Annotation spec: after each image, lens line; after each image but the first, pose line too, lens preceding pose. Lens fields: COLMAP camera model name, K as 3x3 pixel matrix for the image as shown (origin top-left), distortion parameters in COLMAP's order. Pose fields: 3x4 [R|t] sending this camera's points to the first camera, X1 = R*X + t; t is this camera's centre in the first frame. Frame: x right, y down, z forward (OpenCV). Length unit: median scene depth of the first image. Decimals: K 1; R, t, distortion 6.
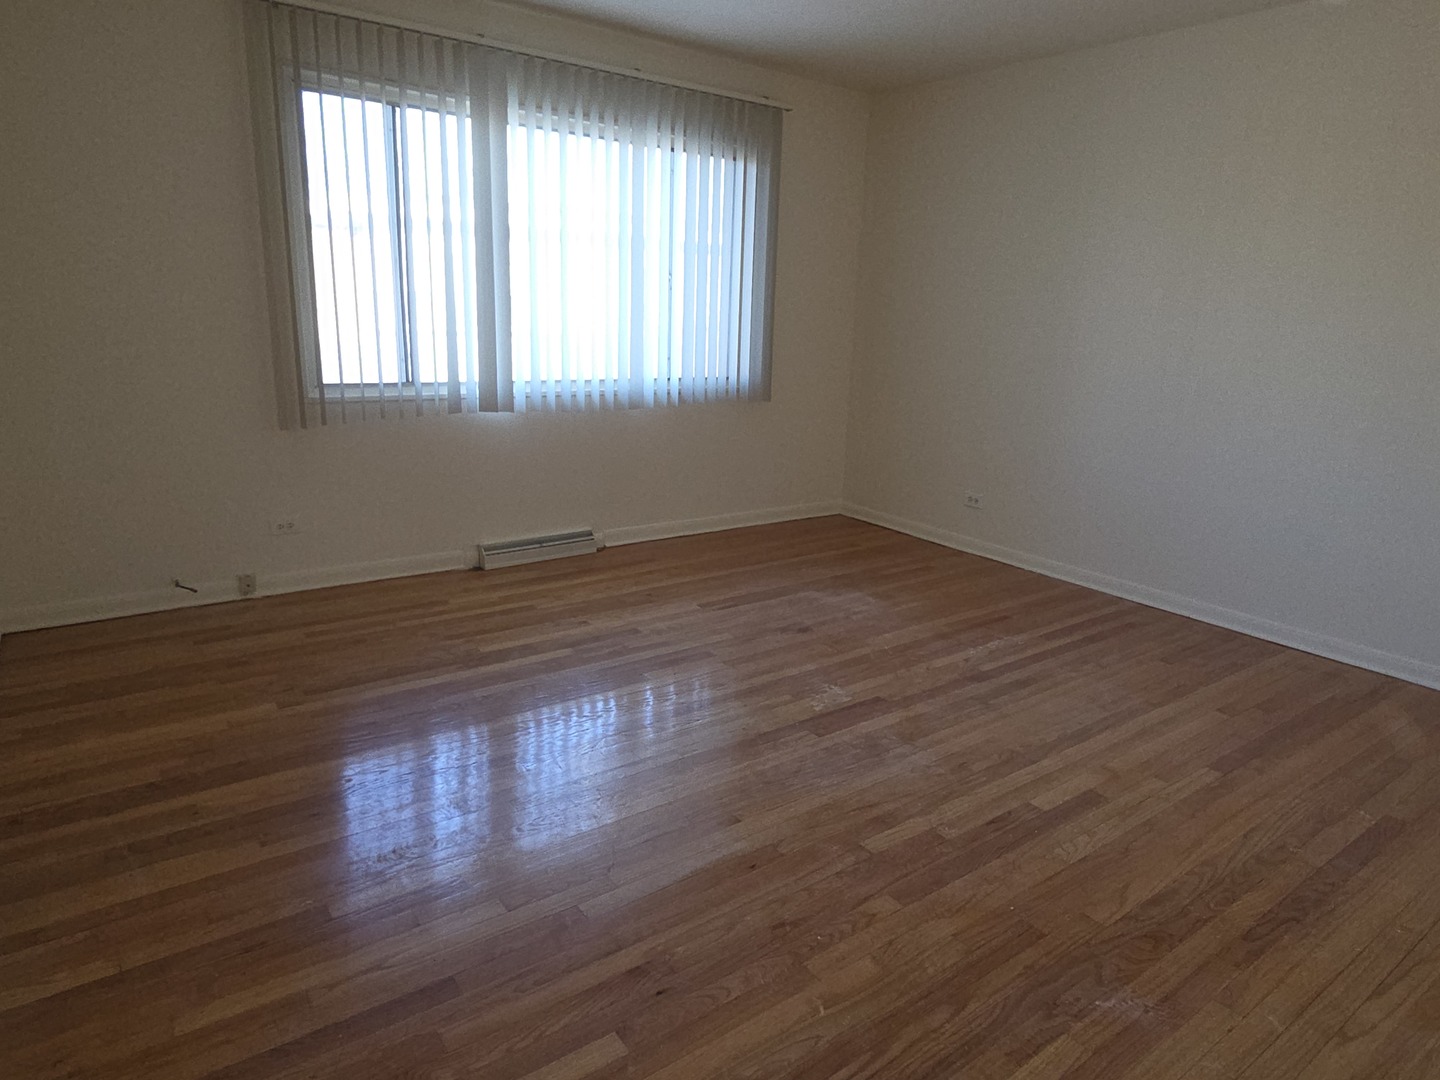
lens RADIAL K [[885.4, 0, 711.9], [0, 885.4, 524.9], [0, 0, 1]] dist [0.008072, 0.002427]
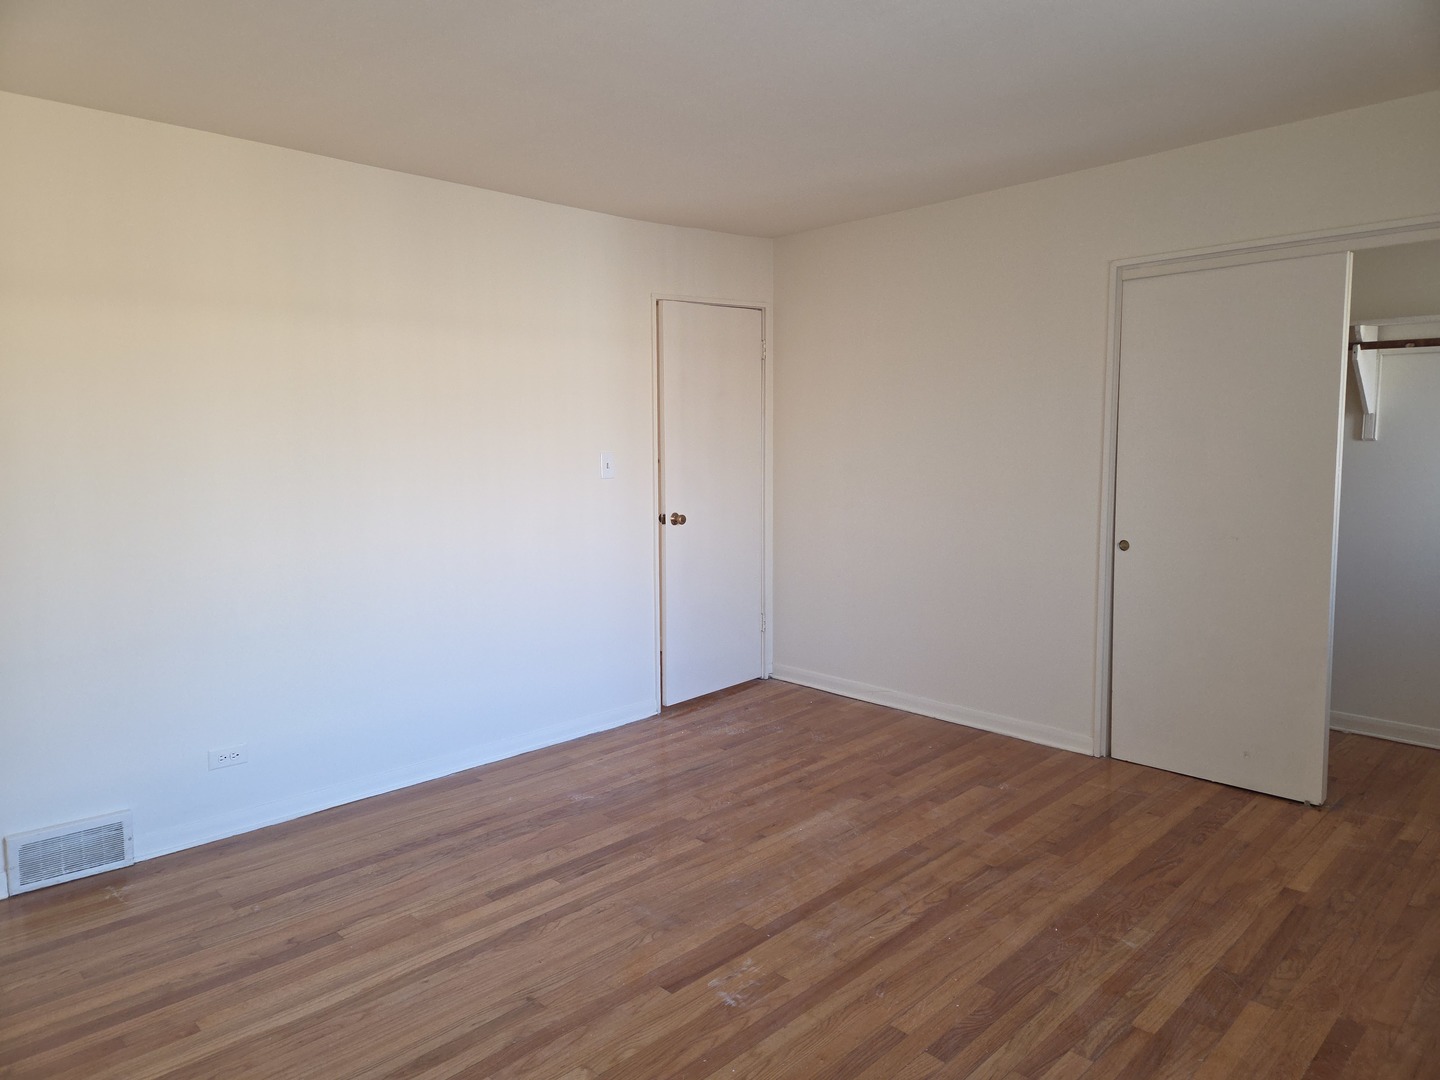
lens RADIAL K [[957.4, 0, 715.3], [0, 957.4, 535.3], [0, 0, 1]] dist [0.067724, -0.031078]
pose [[-0.989080, -0.005384, -0.147281, 0.230162], [-0.055111, 0.940346, 0.335726, -0.375946], [0.136688, 0.340176, -0.930374, 1.375908]]
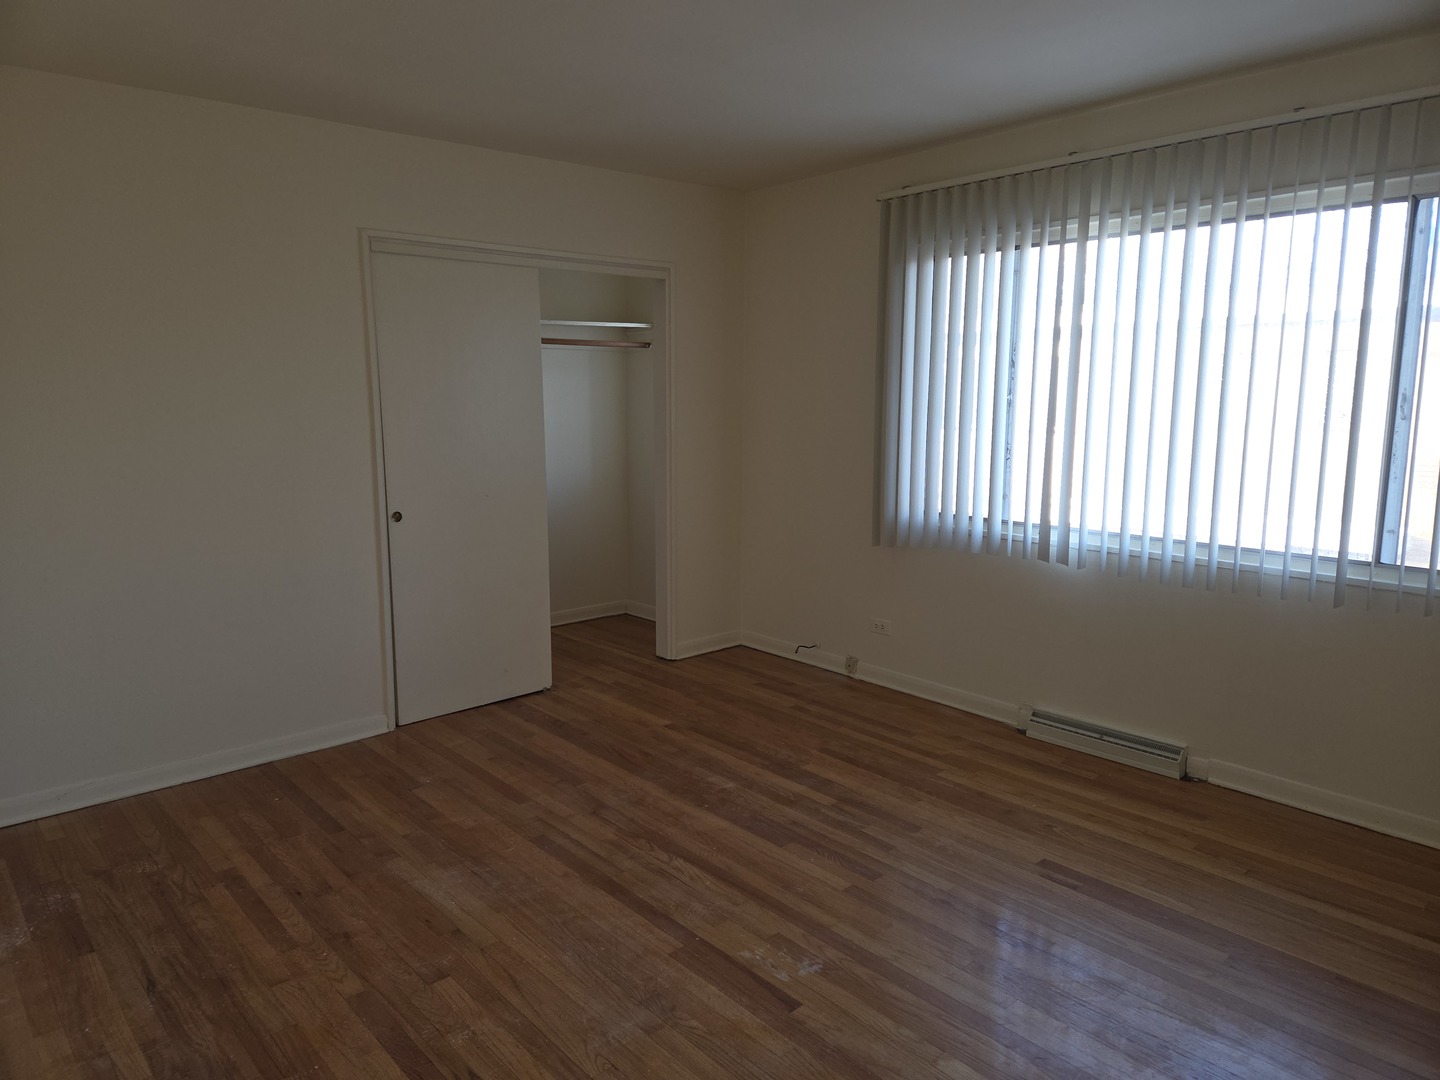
lens RADIAL K [[957.4, 0, 714.0], [0, 957.4, 536.1], [0, 0, 1]] dist [0.067724, -0.031078]
pose [[0.097212, 0.117828, -0.988264, 0.755890], [-0.232619, 0.968155, 0.092548, -0.186354], [0.967697, 0.220892, 0.121525, 0.636116]]
